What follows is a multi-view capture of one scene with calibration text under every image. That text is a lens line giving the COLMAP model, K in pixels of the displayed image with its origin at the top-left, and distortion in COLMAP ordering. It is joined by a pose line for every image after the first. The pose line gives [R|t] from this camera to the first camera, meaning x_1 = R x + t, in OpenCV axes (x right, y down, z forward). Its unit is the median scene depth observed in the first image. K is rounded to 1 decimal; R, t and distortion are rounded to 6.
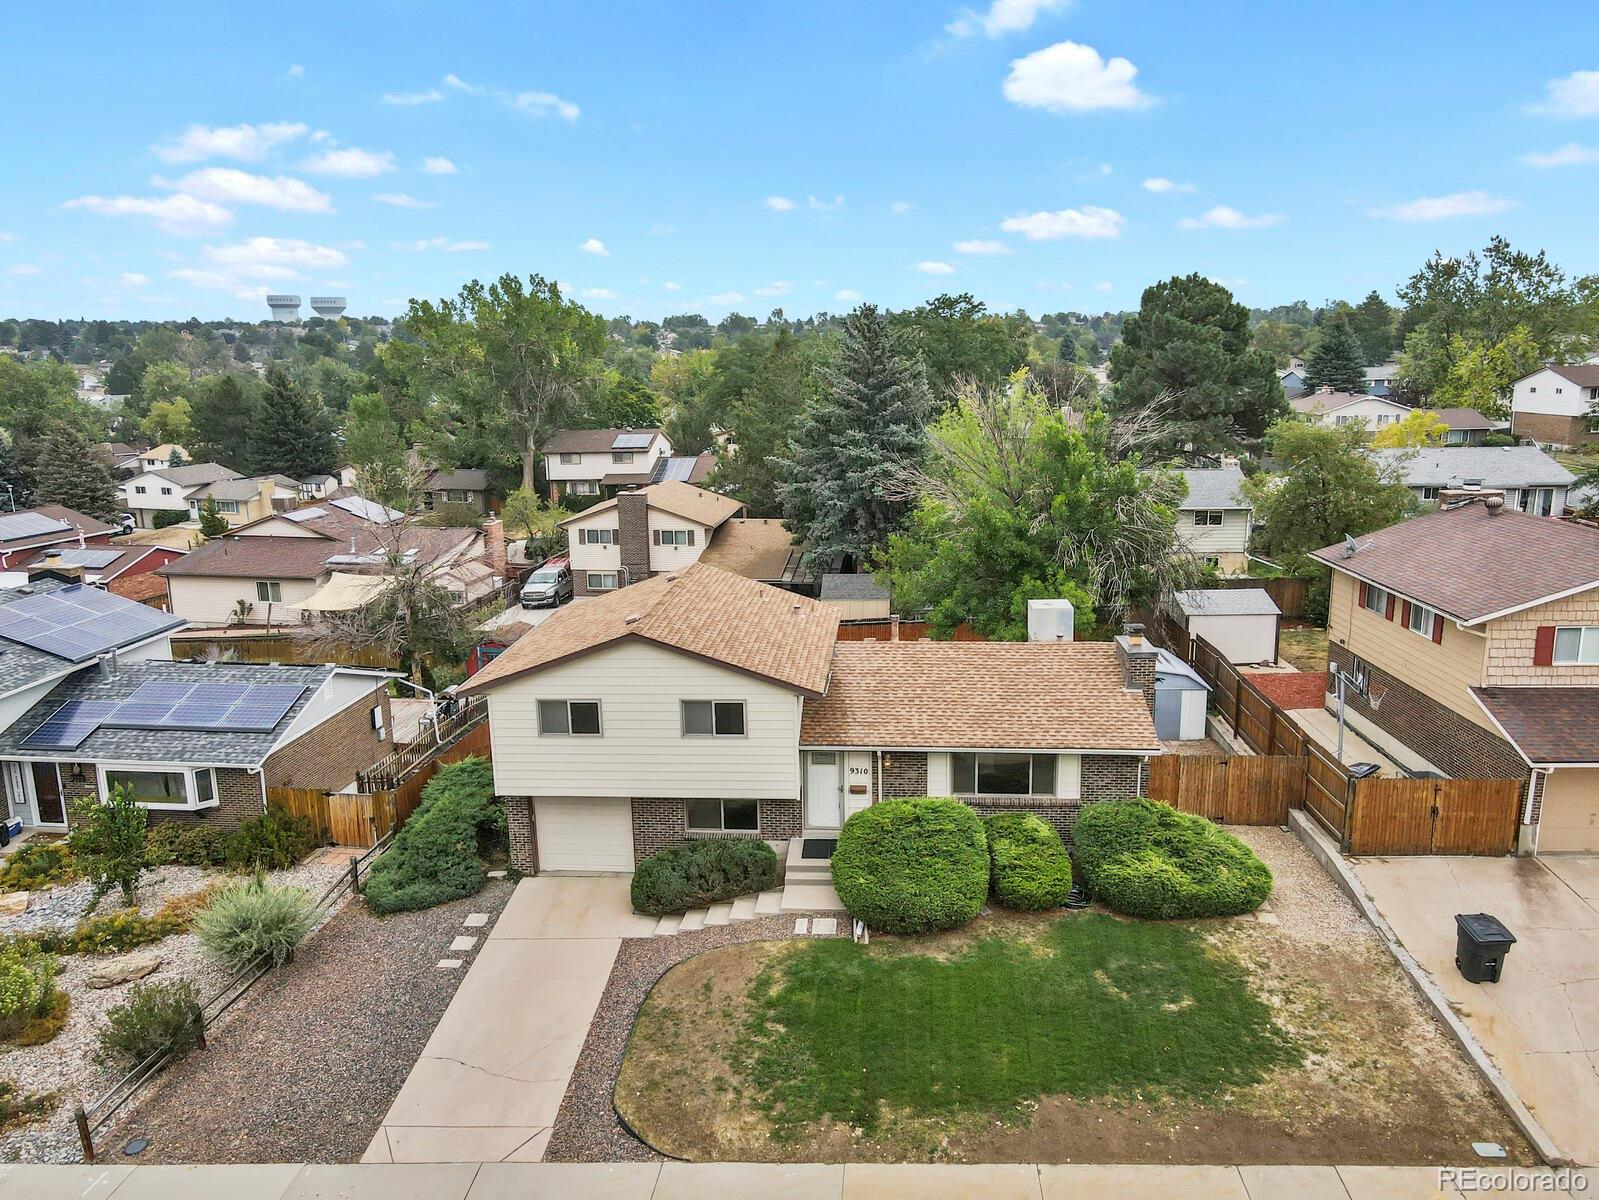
lens RADIAL K [[1169.0, 0, 793.3], [0, 1169.0, 601.2], [0, 0, 1]] dist [0.018748, 0.049832]
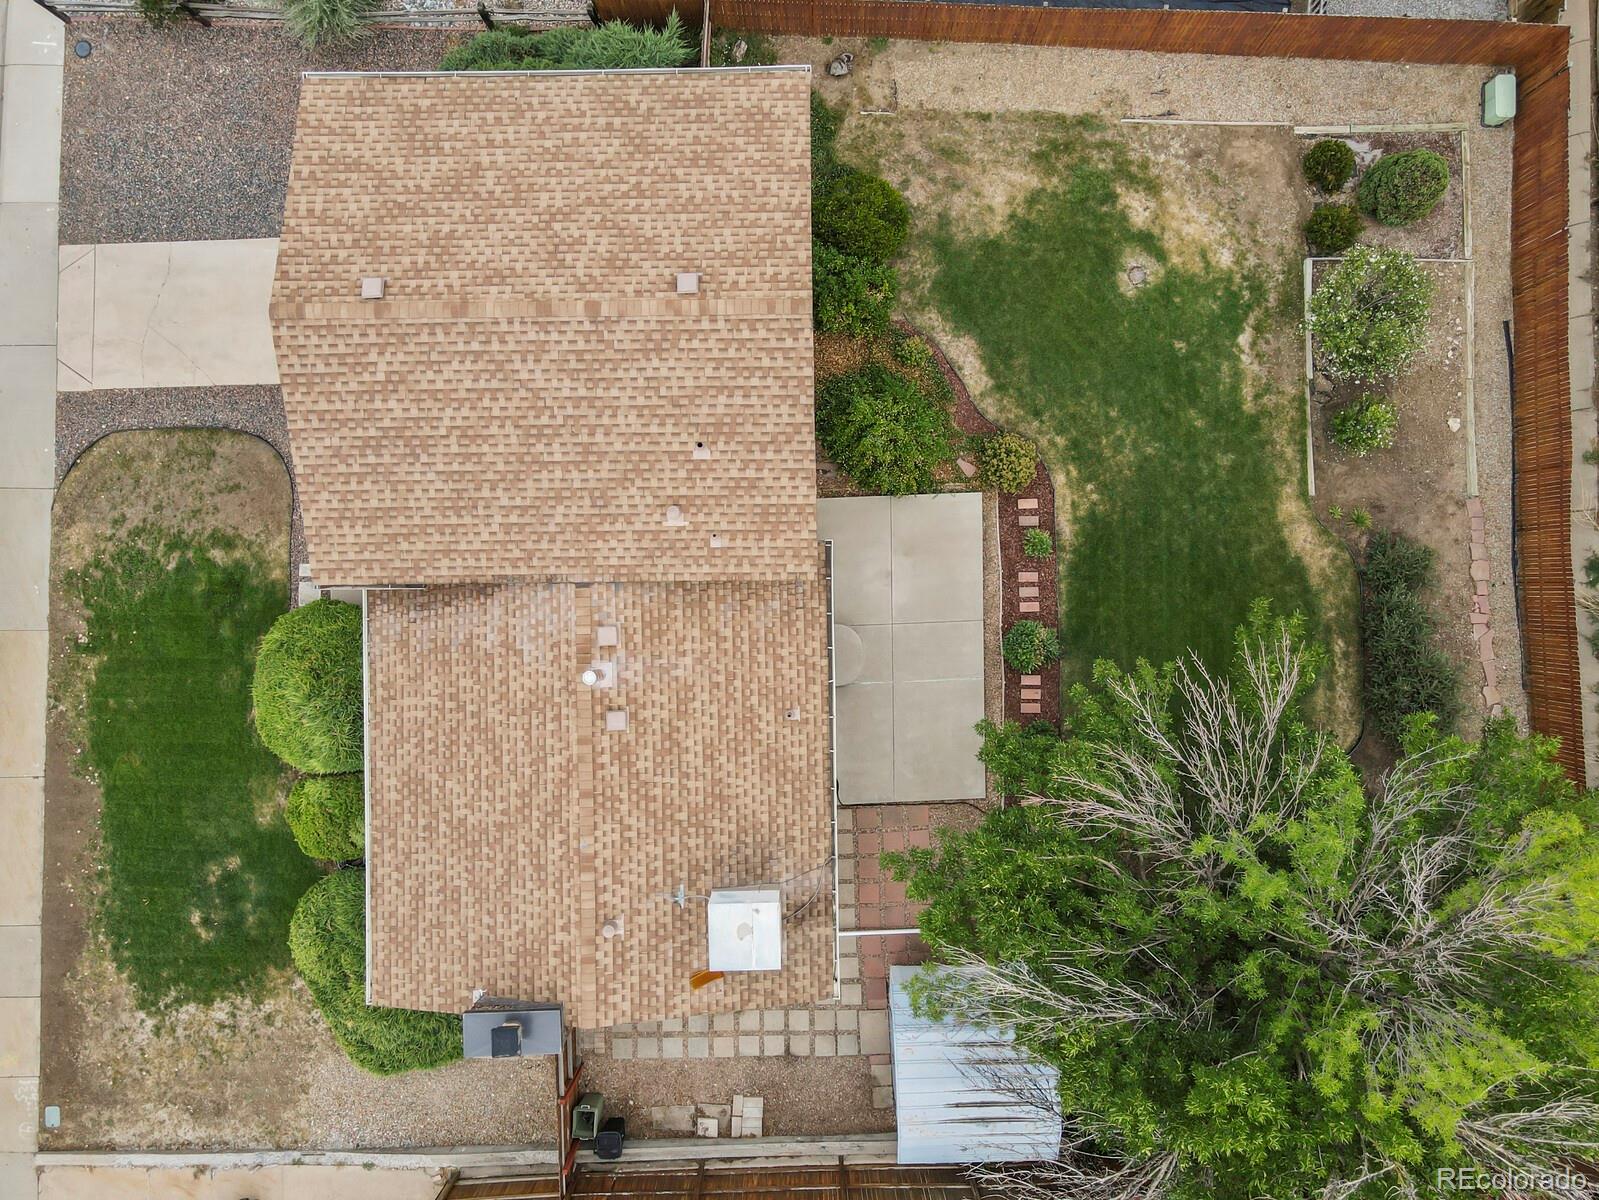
lens RADIAL K [[1169.0, 0, 793.3], [0, 1169.0, 601.2], [0, 0, 1]] dist [0.018748, 0.049832]
pose [[0.101649, 0.994746, 0.012195, 0.056786], [-0.202542, 0.008692, 0.979235, -0.698404], [0.973984, -0.102008, 0.202362, 1.102772]]
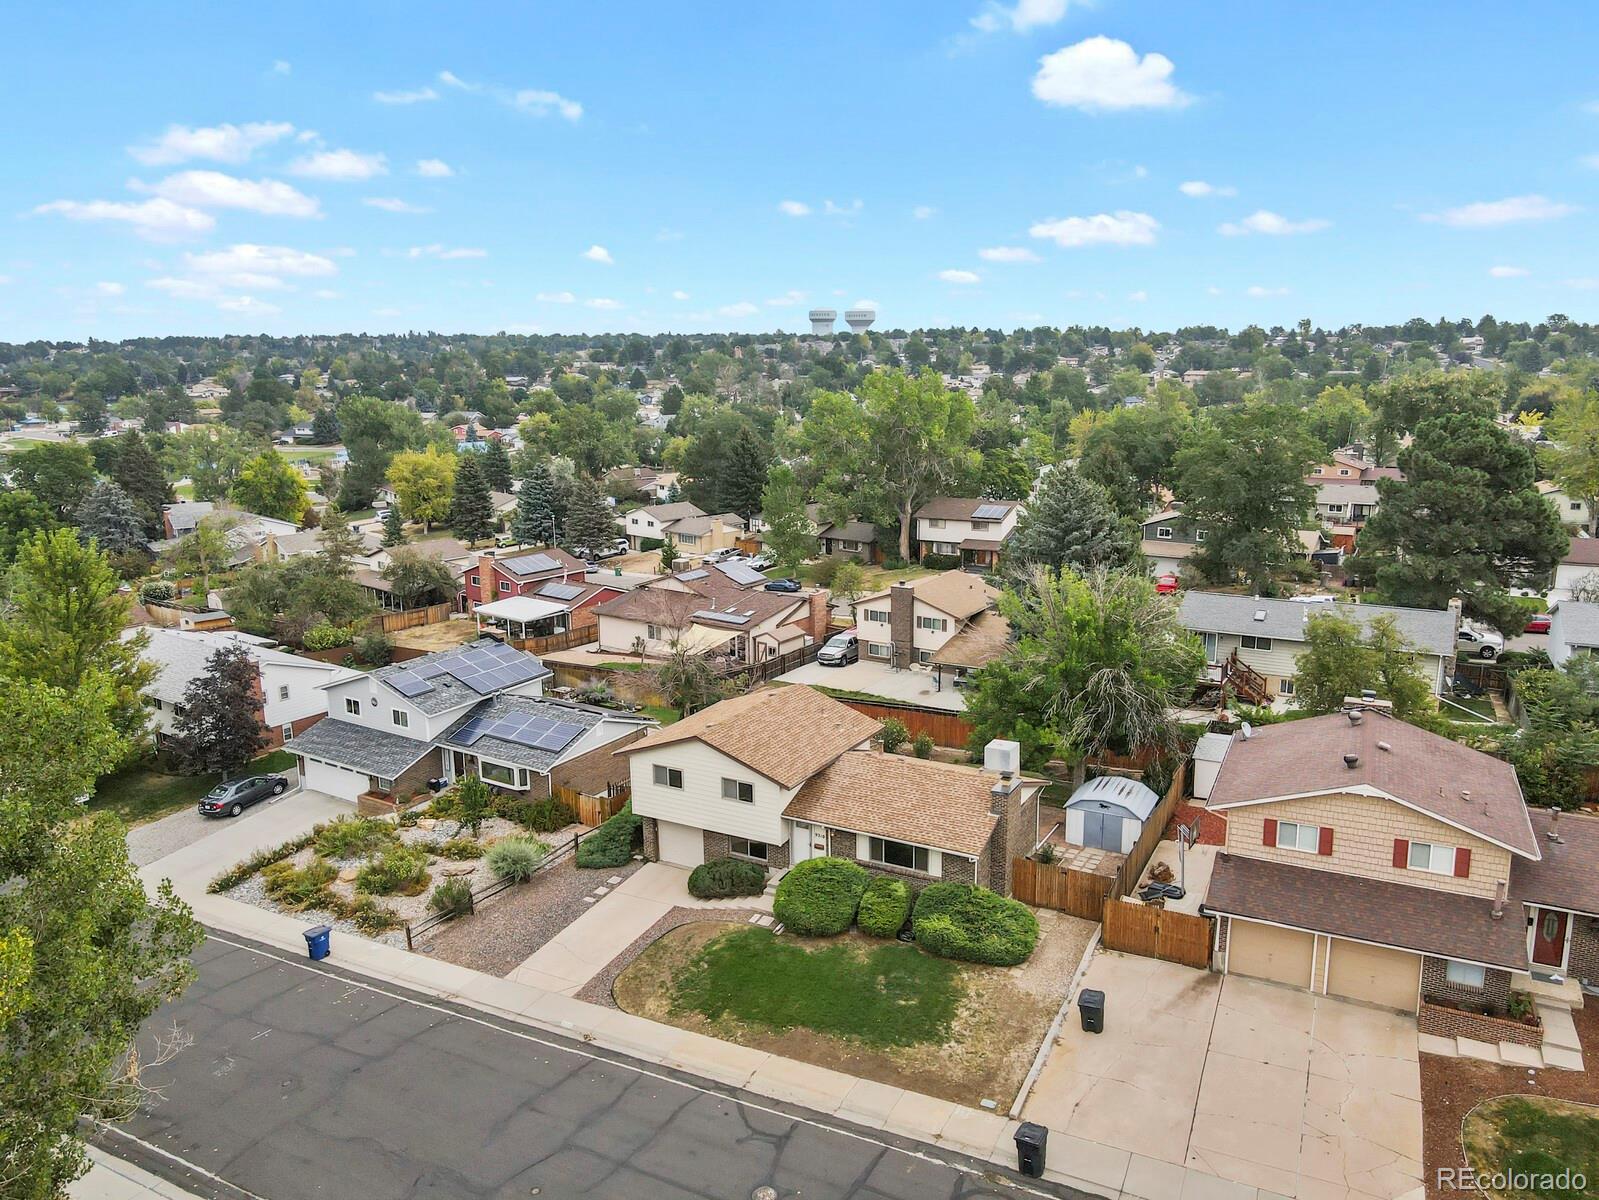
lens RADIAL K [[1169.0, 0, 793.3], [0, 1169.0, 601.2], [0, 0, 1]] dist [0.018748, 0.049832]
pose [[0.908891, 0.094854, -0.406102, 0.672915], [-0.095410, 0.995258, 0.018929, -0.216090], [0.405972, 0.021541, 0.913631, -0.544333]]
